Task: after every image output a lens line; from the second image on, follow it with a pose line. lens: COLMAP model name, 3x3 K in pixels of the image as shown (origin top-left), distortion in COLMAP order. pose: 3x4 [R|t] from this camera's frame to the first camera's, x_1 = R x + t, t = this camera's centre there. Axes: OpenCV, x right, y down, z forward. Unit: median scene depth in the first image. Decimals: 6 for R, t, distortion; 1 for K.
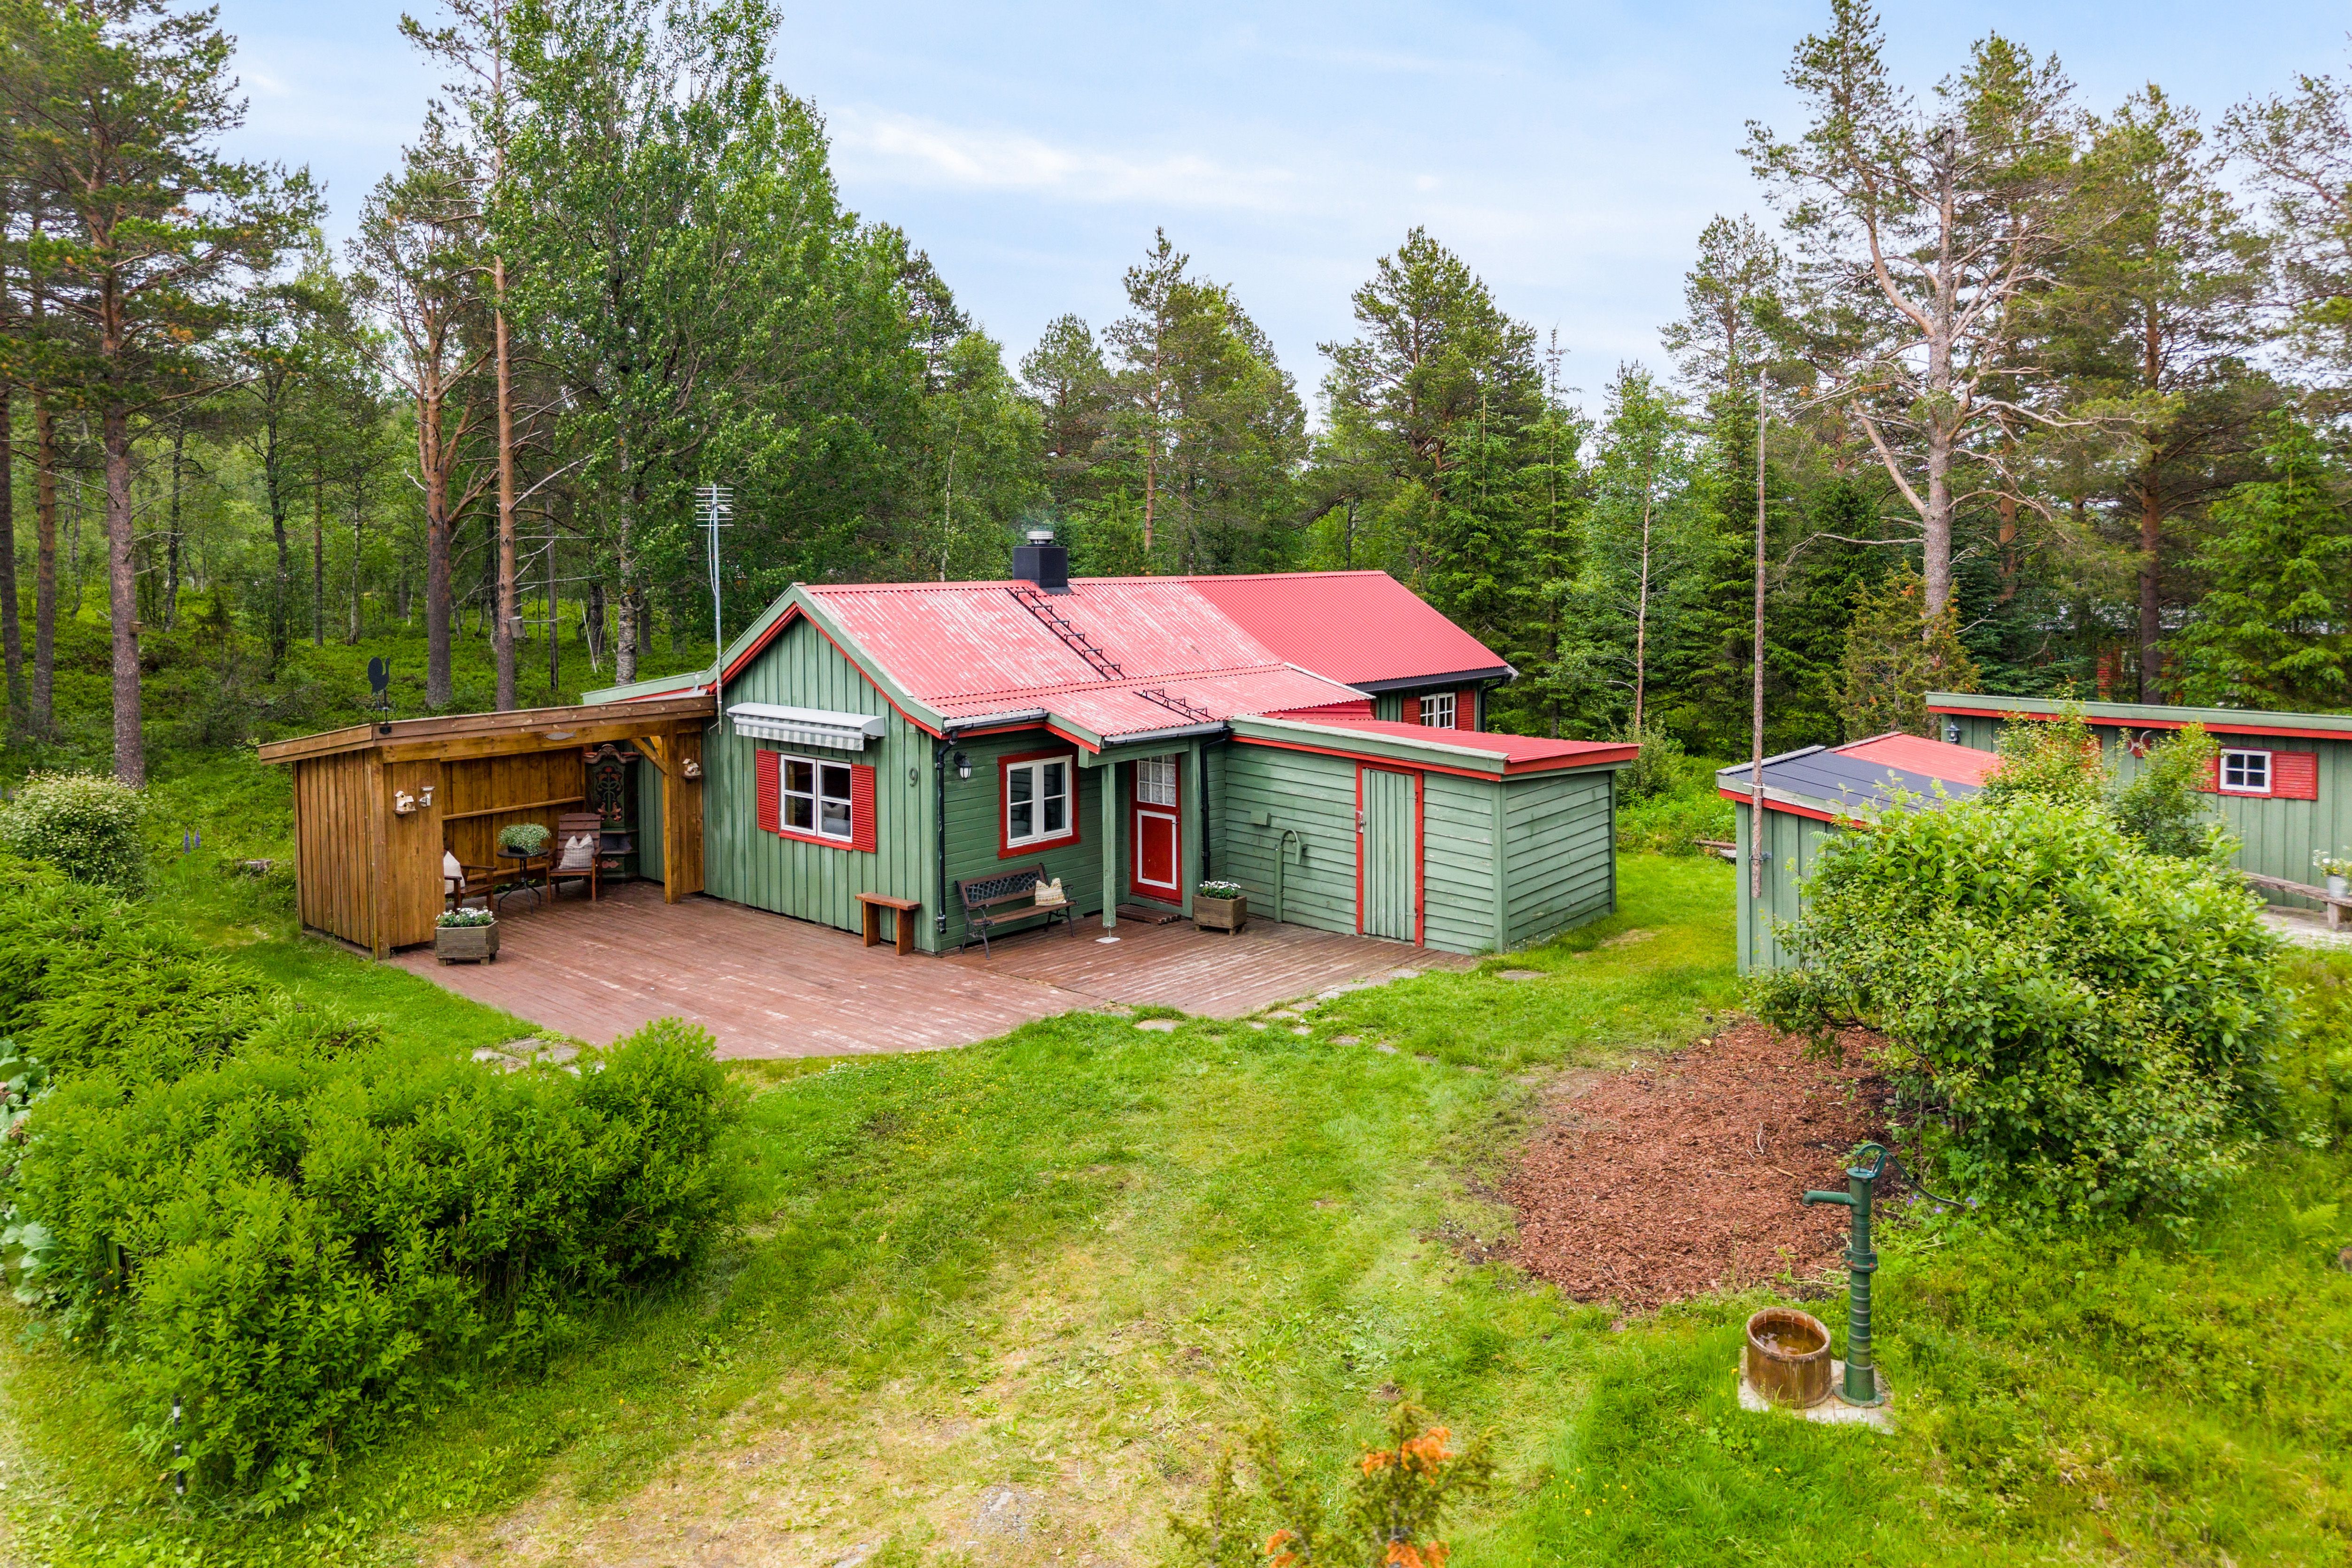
lens RADIAL K [[1621.9, 0, 1163.7], [0, 1621.9, 592.2], [0, 0, 1]] dist [0.037004, -0.034063]
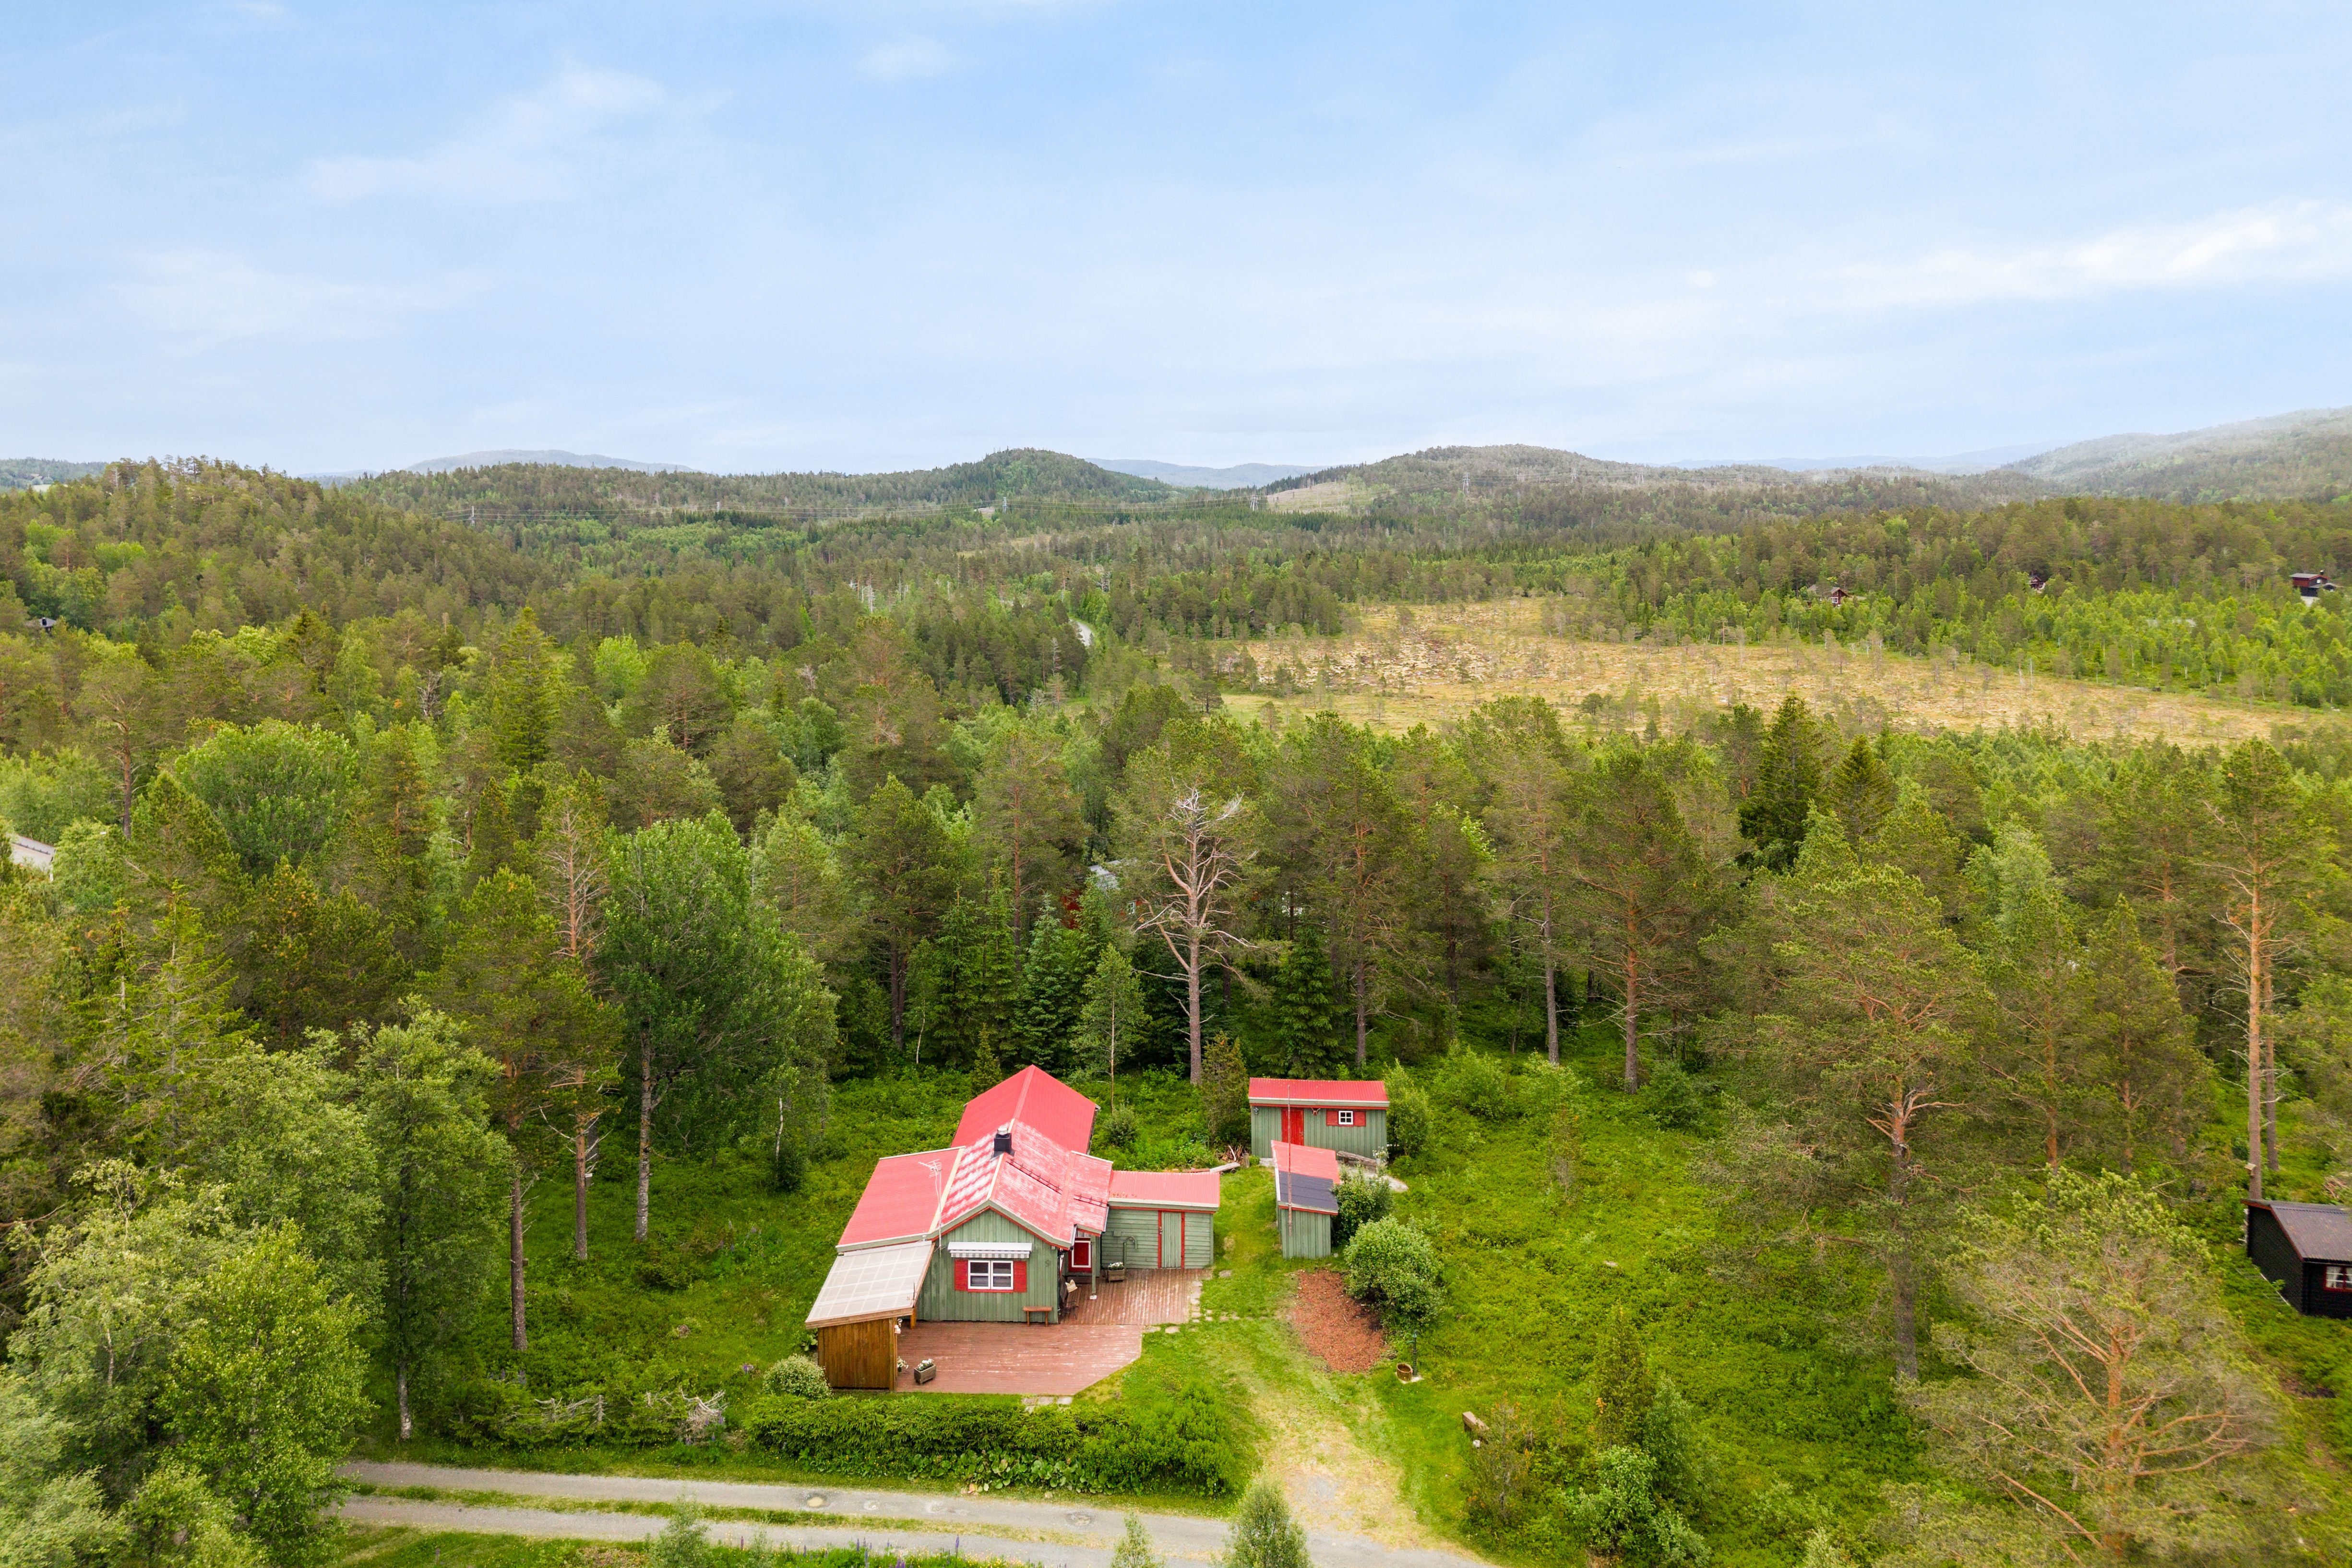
lens RADIAL K [[1621.9, 0, 1163.7], [0, 1621.9, 592.2], [0, 0, 1]] dist [0.037004, -0.034063]
pose [[0.762969, -0.030170, 0.645730, -1.689761], [0.017051, 0.999502, 0.026552, -1.058233], [-0.646210, -0.009247, 0.763104, -1.216528]]
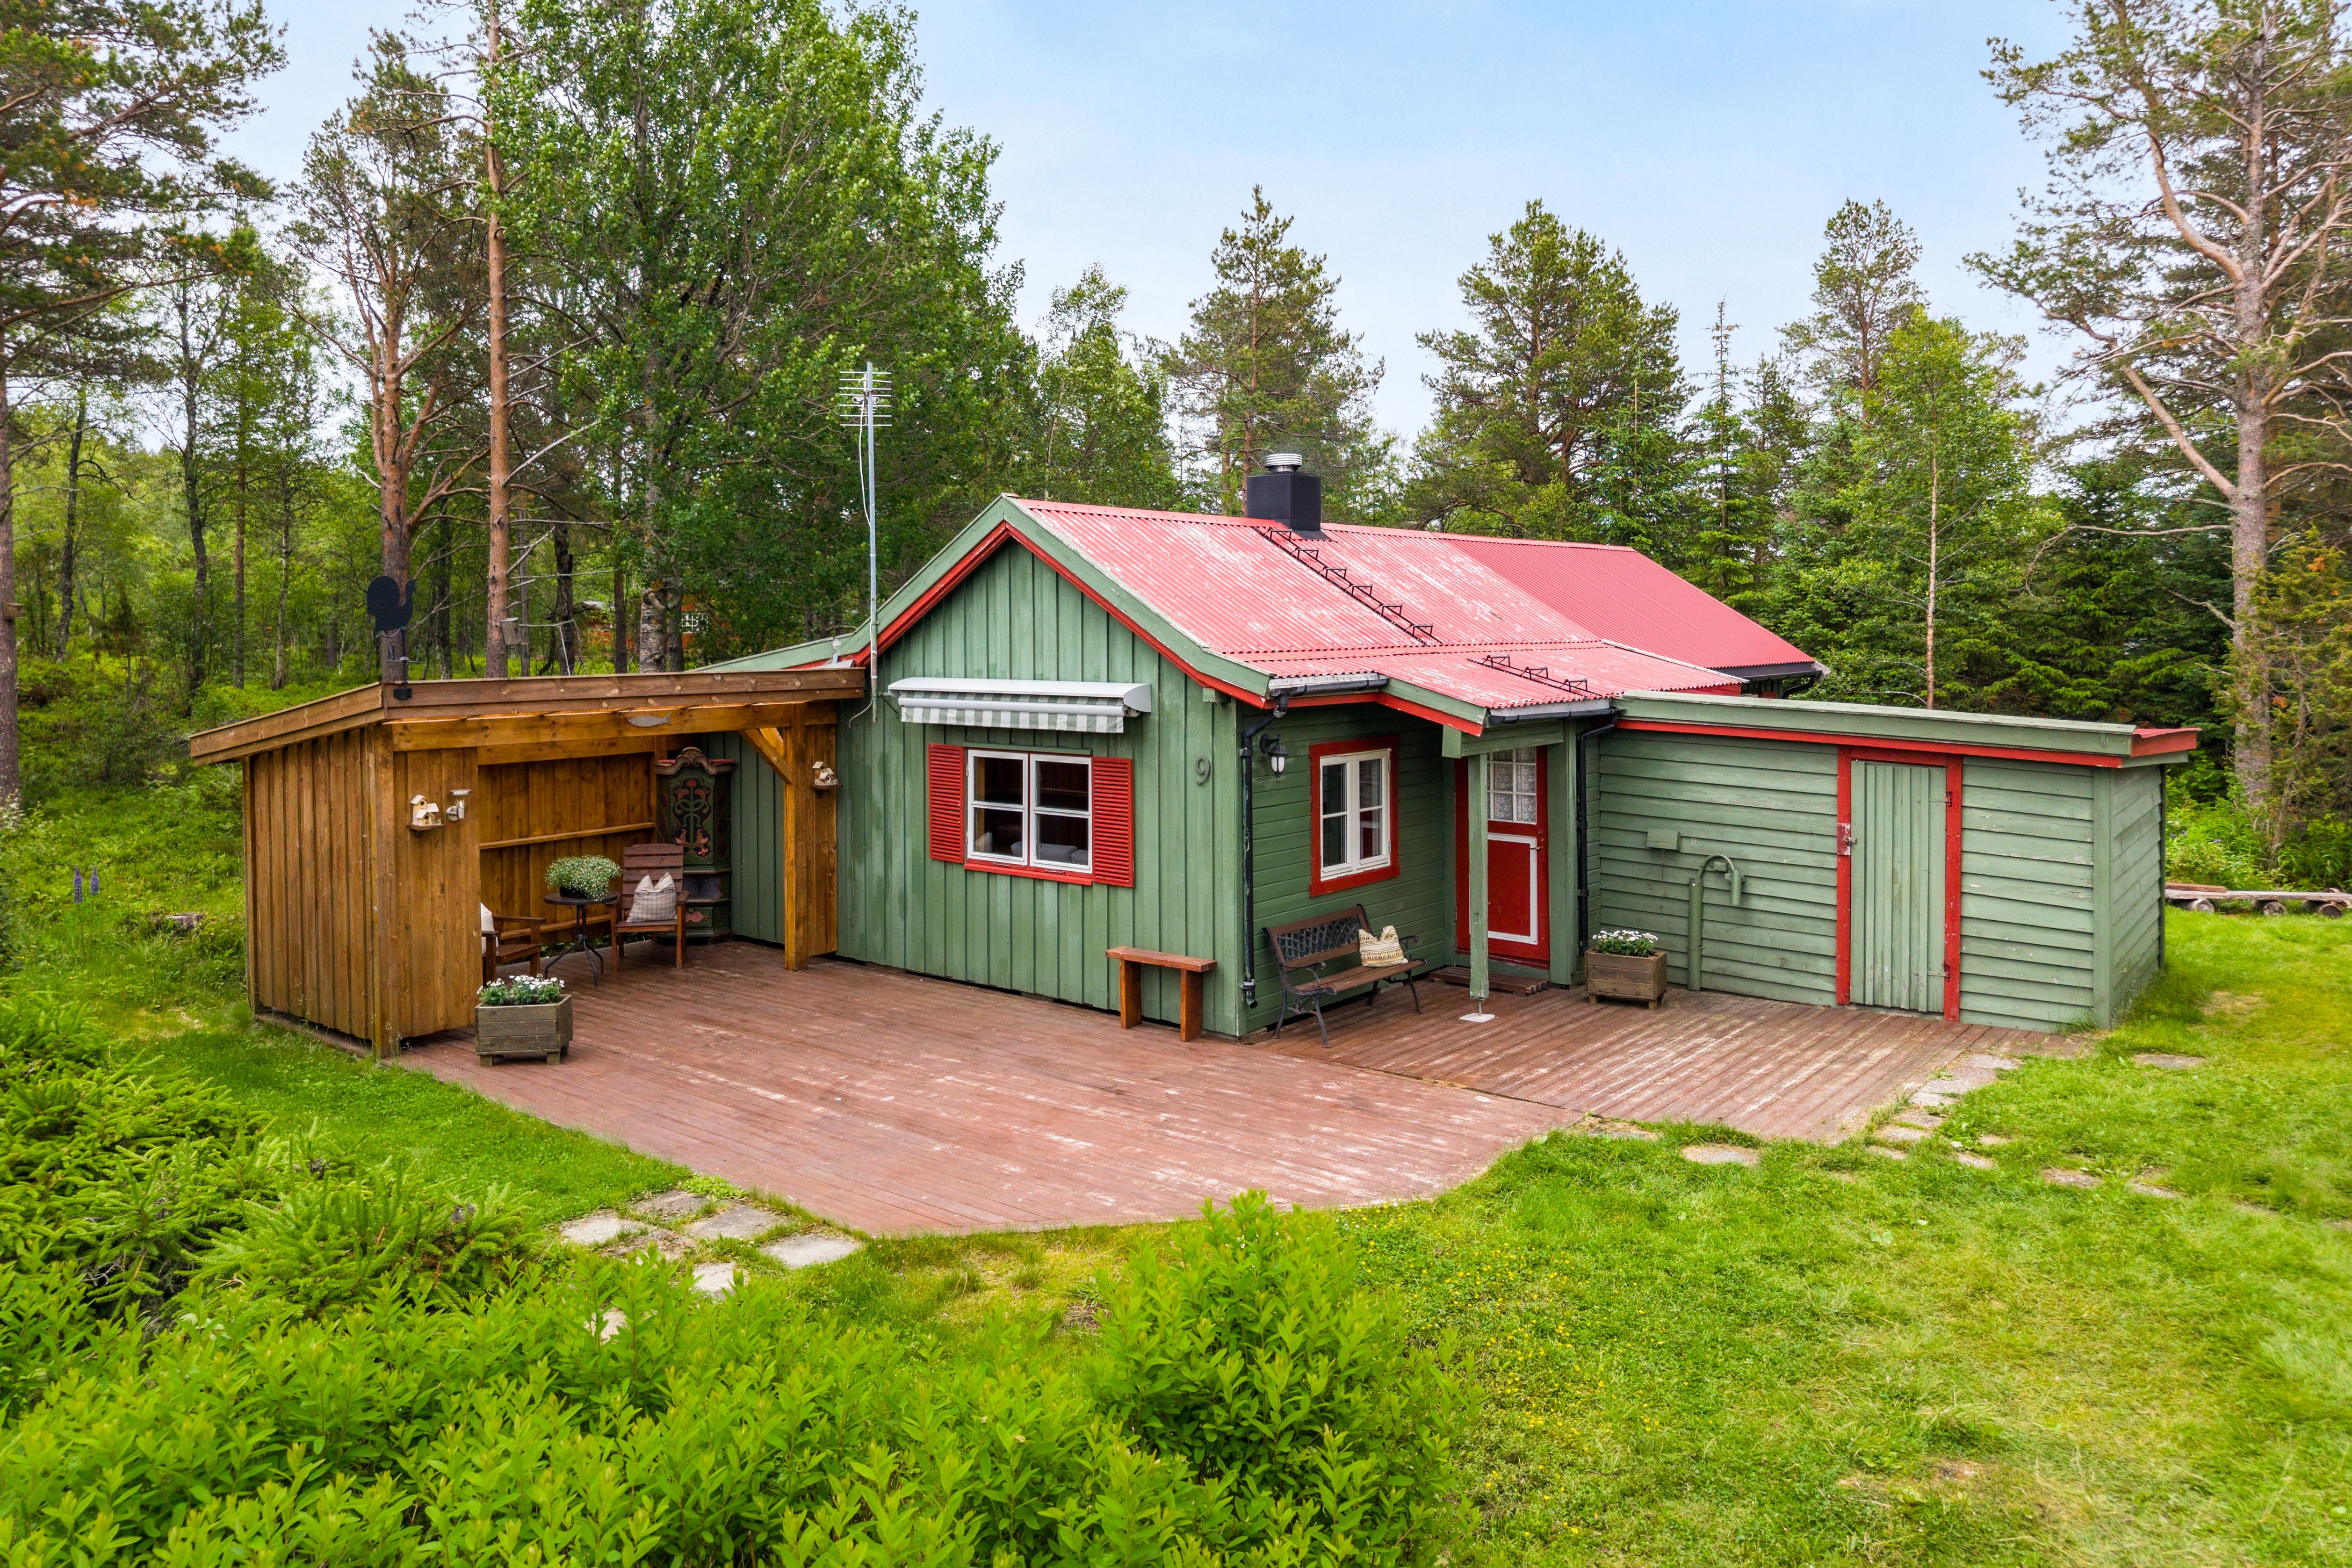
lens RADIAL K [[1628.6, 0, 1173.7], [0, 1628.6, 622.5], [0, 0, 1]] dist [0.037548, -0.038604]
pose [[0.998859, -0.000093, 0.047747, -0.185287], [0.001531, 0.999546, -0.030075, 0.068172], [-0.047722, 0.030114, 0.998407, 0.311005]]
